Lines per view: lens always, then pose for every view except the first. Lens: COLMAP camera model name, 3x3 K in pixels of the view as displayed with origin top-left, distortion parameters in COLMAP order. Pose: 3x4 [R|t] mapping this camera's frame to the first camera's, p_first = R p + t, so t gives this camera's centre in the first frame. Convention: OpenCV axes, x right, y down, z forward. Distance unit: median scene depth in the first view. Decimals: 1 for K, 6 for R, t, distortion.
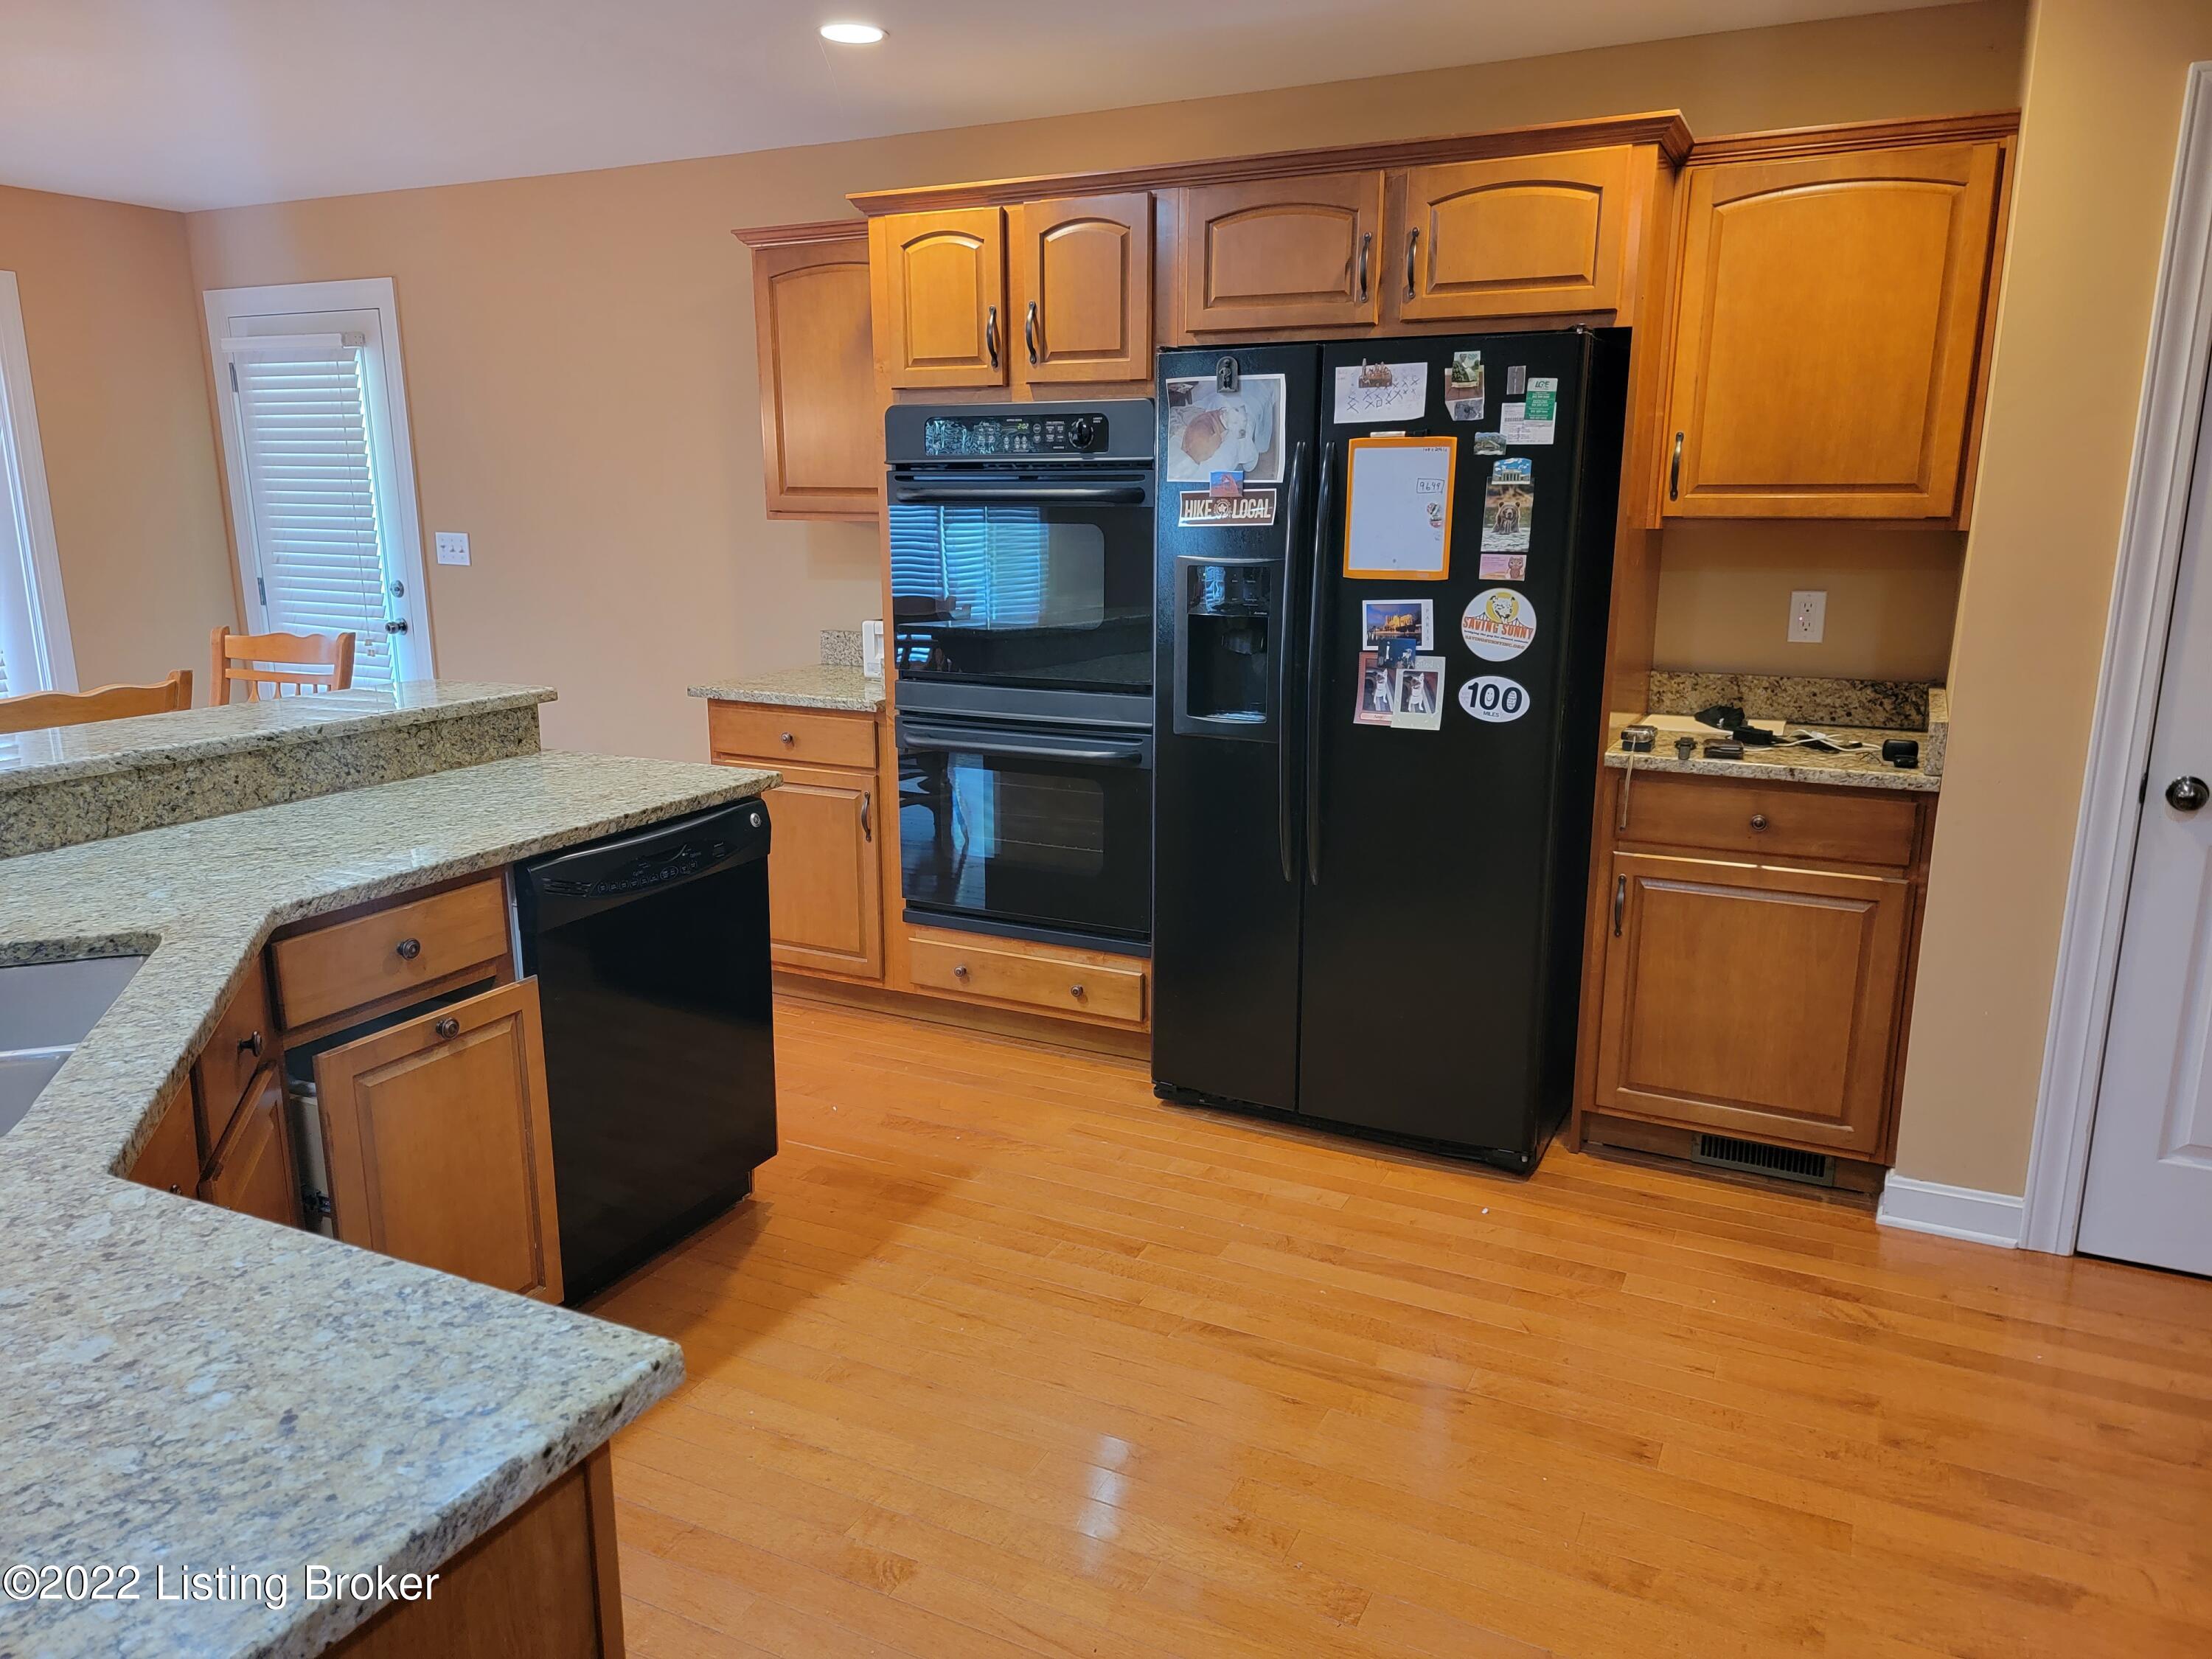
lens RADIAL K [[1536.9, 0, 1106.0], [0, 1536.9, 829.5], [0, 0, 1]] dist [0.110247, -0.150488]
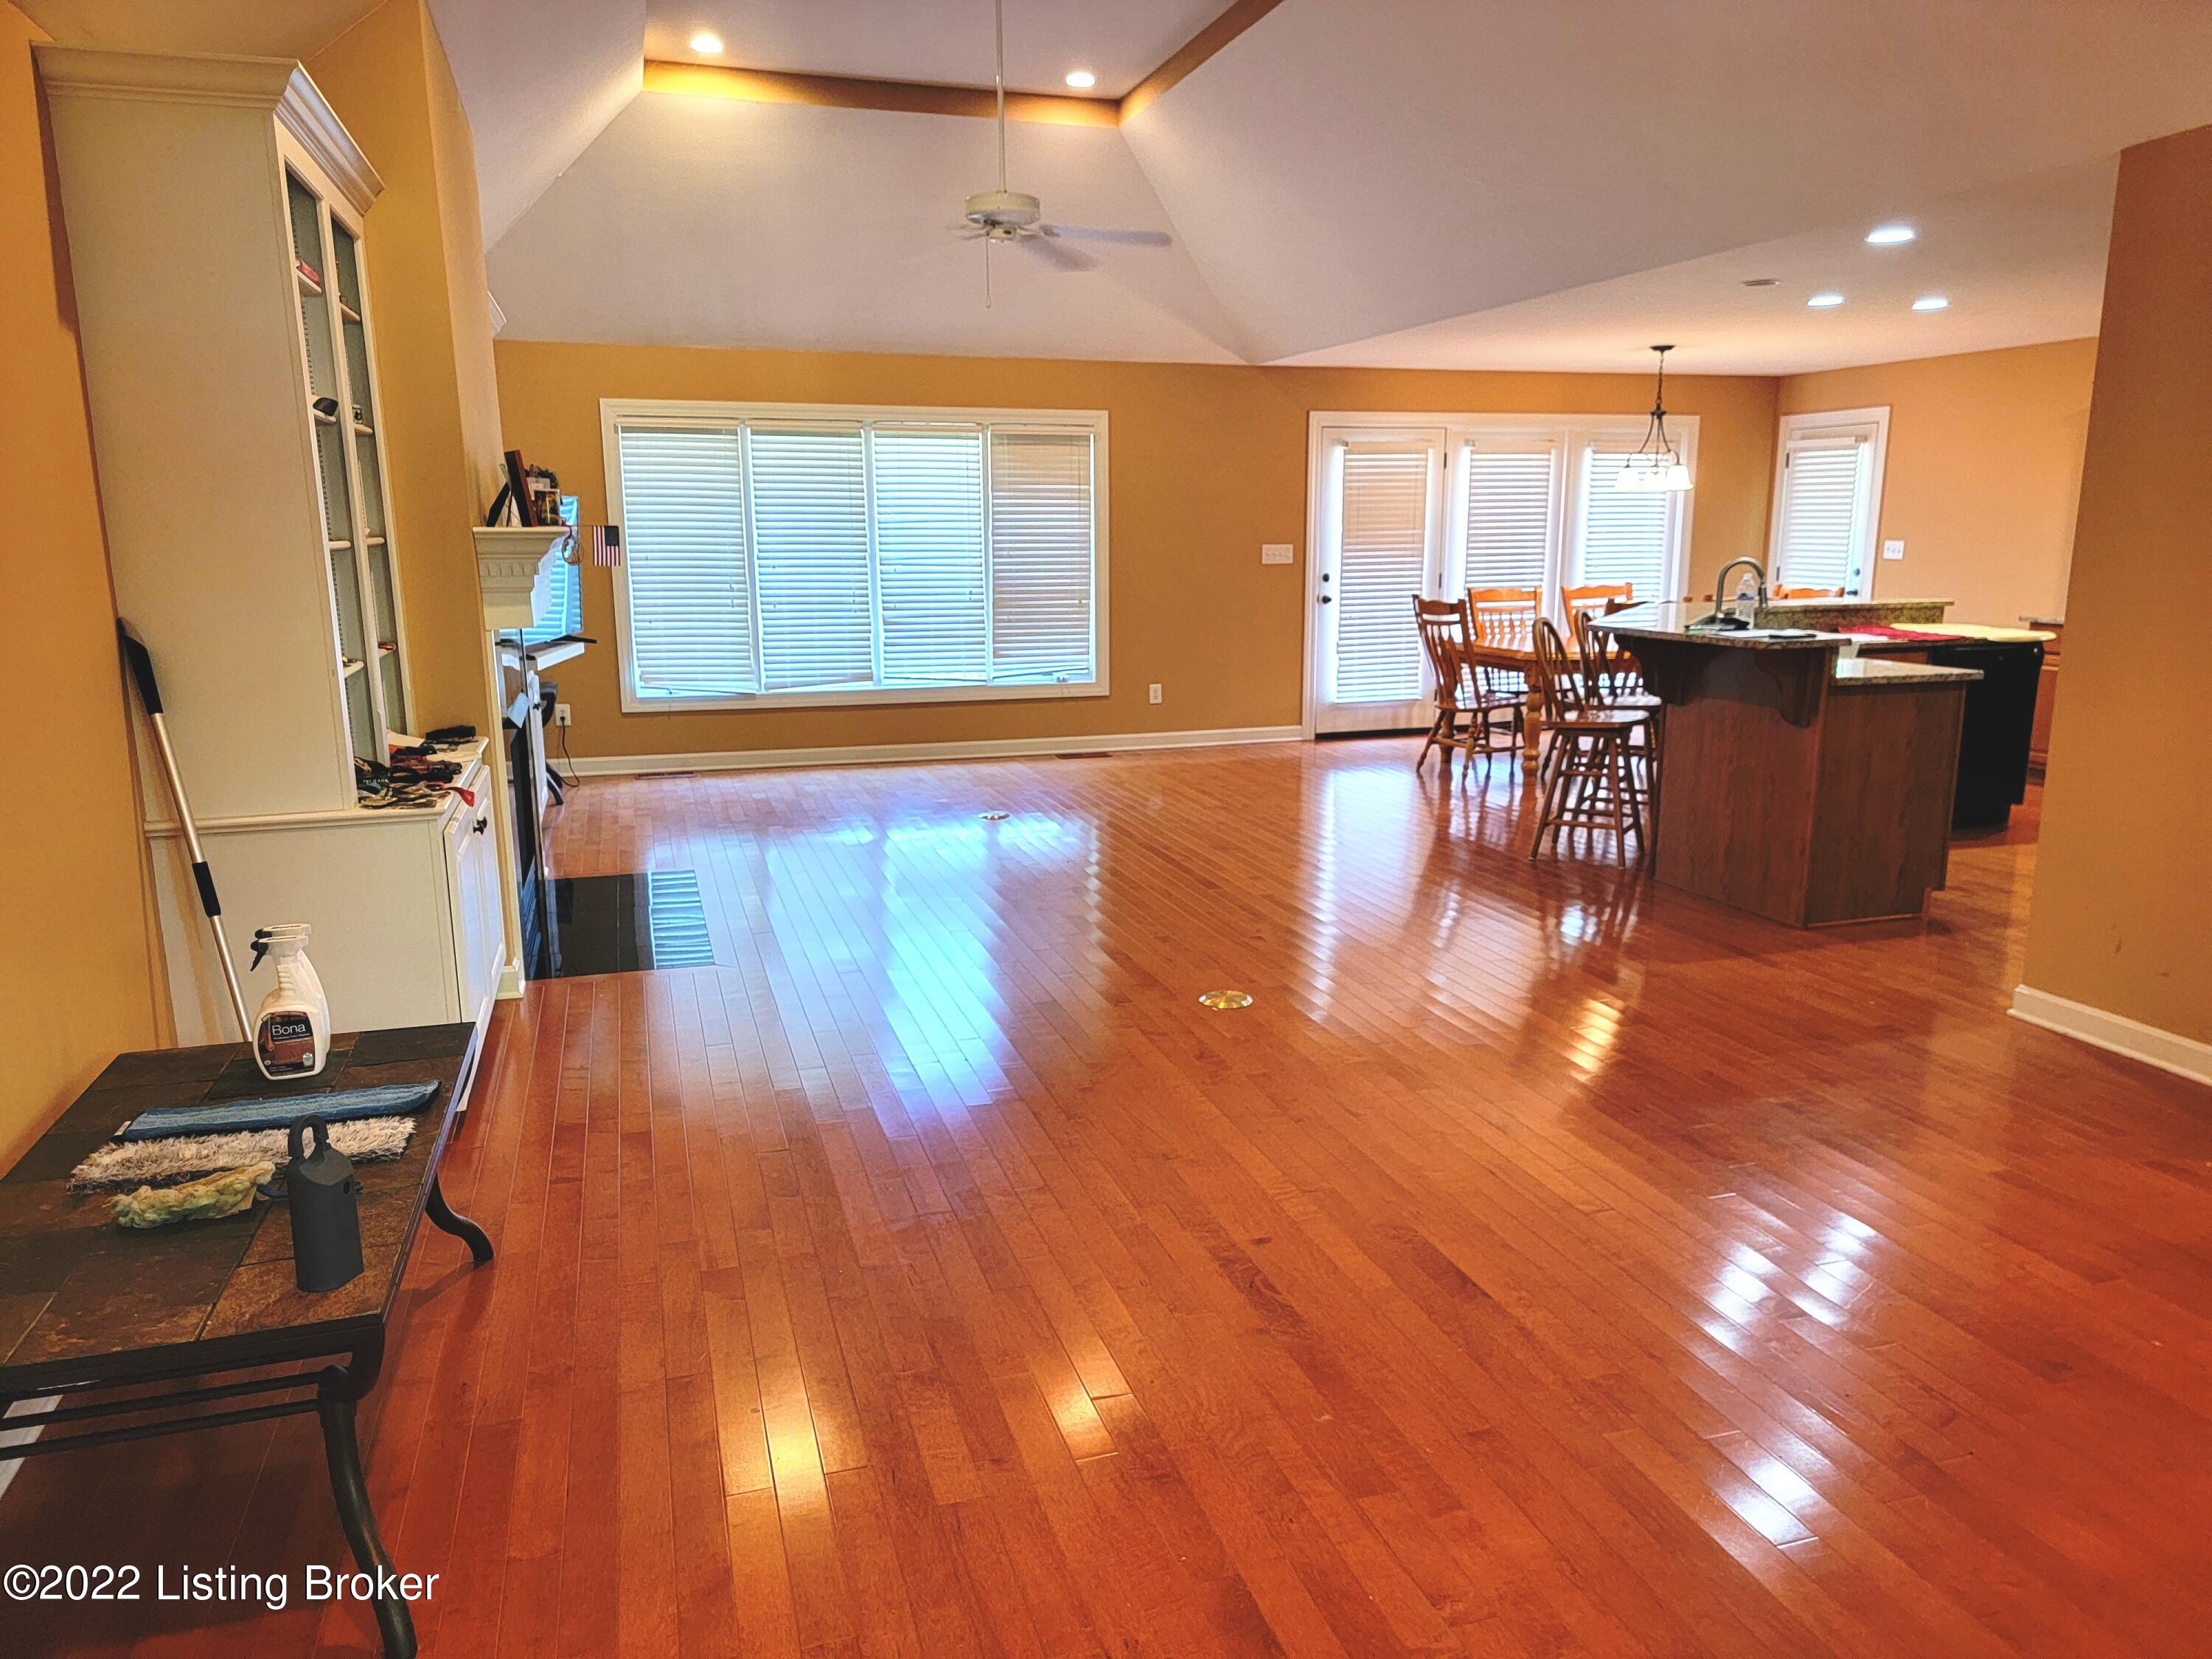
lens RADIAL K [[1536.9, 0, 1106.0], [0, 1536.9, 829.5], [0, 0, 1]] dist [0.110247, -0.150488]
pose [[0.693007, 0.139748, -0.707257, 0.283113], [-0.156146, 0.986841, 0.041992, 0.209195], [0.703818, 0.081335, 0.705709, -0.910122]]
